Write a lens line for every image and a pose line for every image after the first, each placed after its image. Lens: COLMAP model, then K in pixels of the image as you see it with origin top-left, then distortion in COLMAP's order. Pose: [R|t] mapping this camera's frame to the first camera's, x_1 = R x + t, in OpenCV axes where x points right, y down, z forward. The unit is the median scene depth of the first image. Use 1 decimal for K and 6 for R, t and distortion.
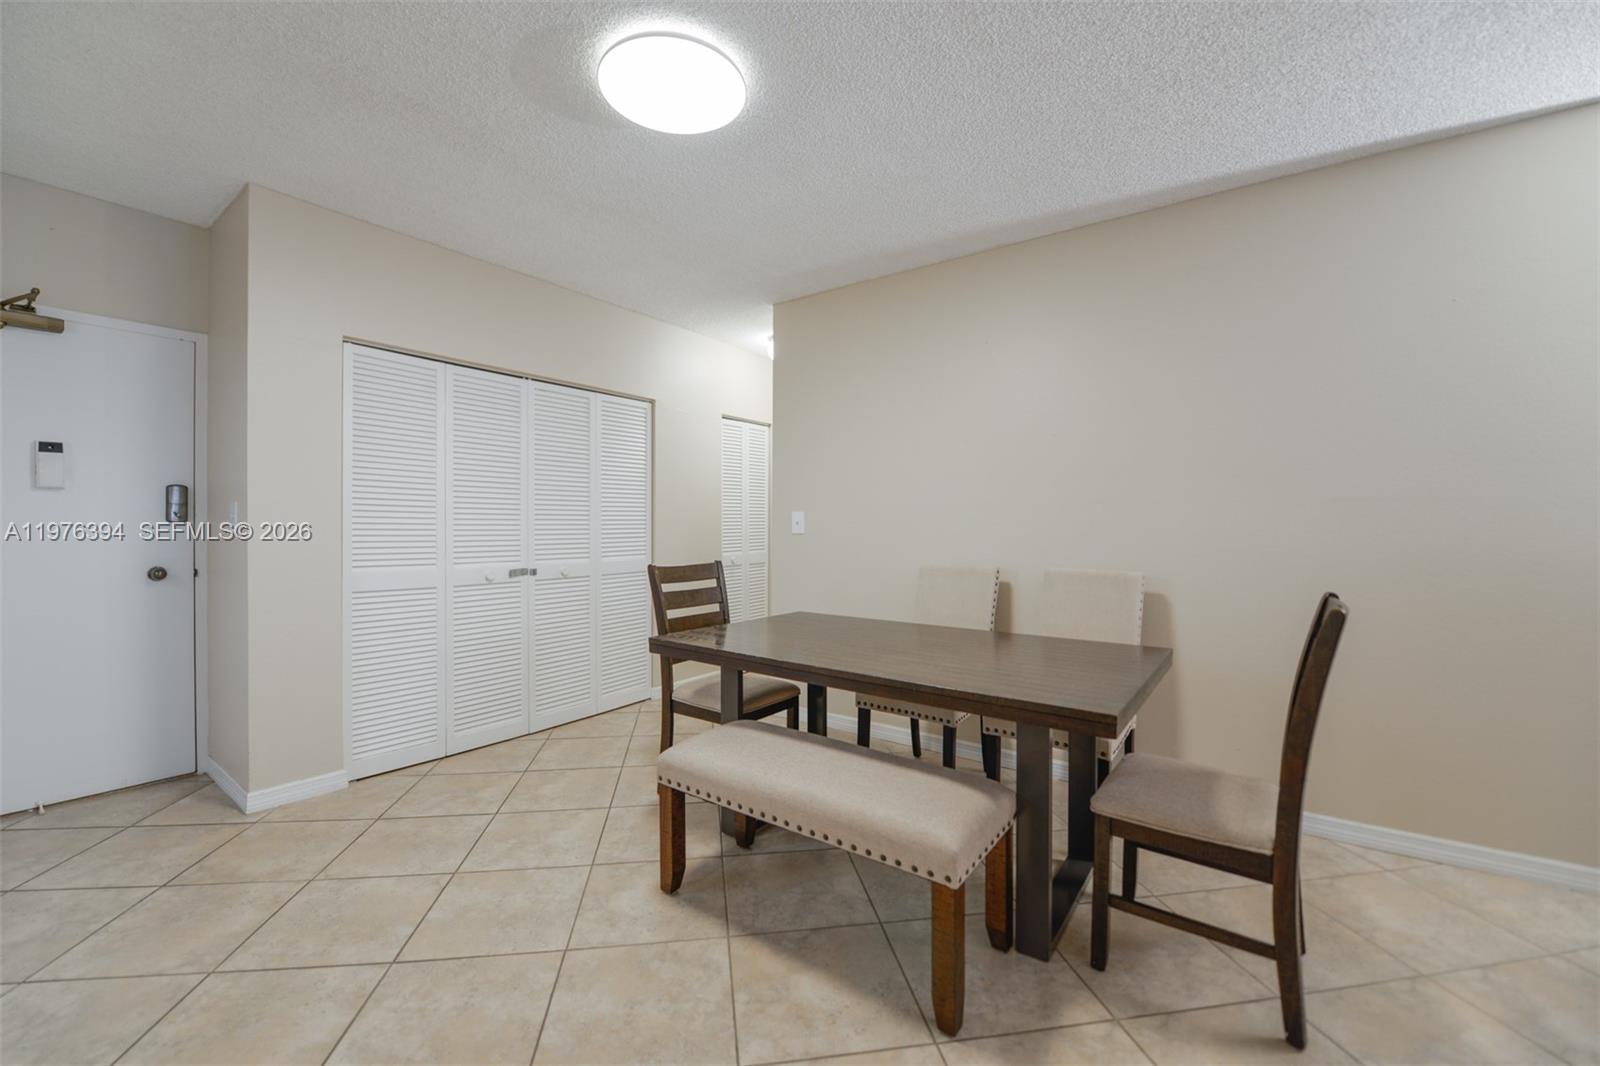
lens RADIAL K [[645.8, 0, 796.0], [0, 645.8, 526.6], [0, 0, 1]] dist [-0.018064, -0.000358]
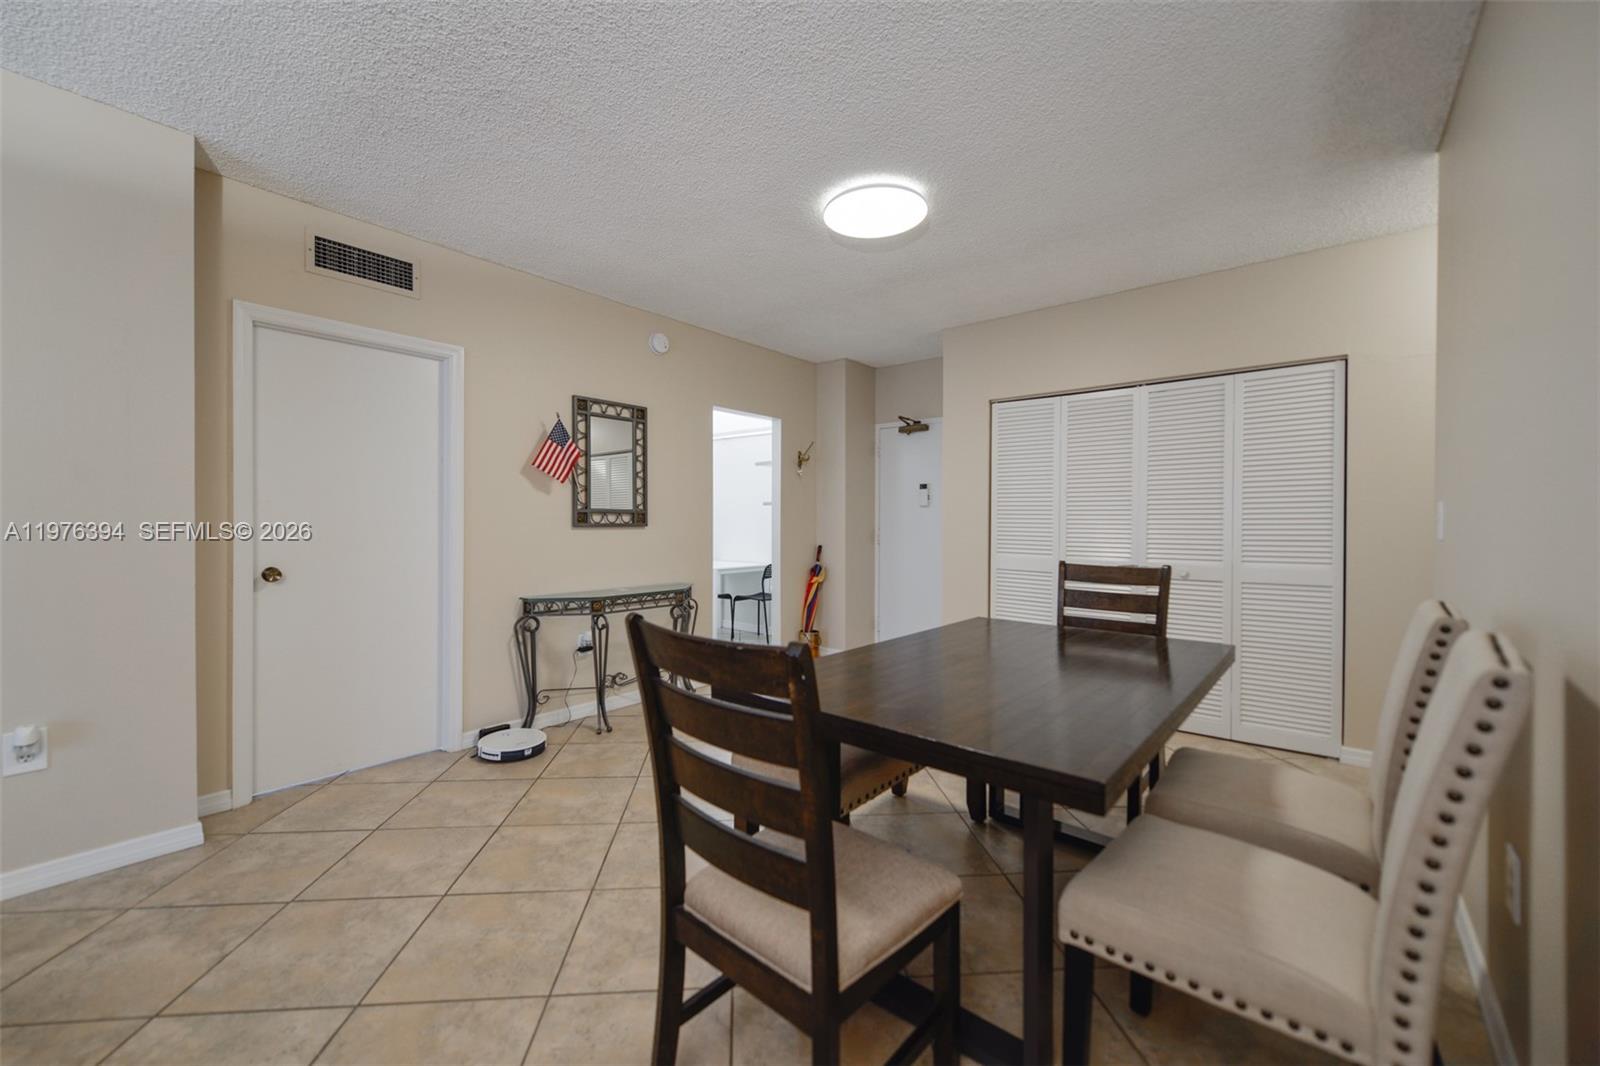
lens RADIAL K [[635.3, 0, 793.6], [0, 635.3, 528.2], [0, 0, 1]] dist [0.001255, -0.000406]
pose [[-0.070162, 0.004776, -0.997524, 0.841694], [-0.007832, 0.999955, 0.005339, 0.003109], [0.997505, 0.008187, -0.070122, 0.642526]]
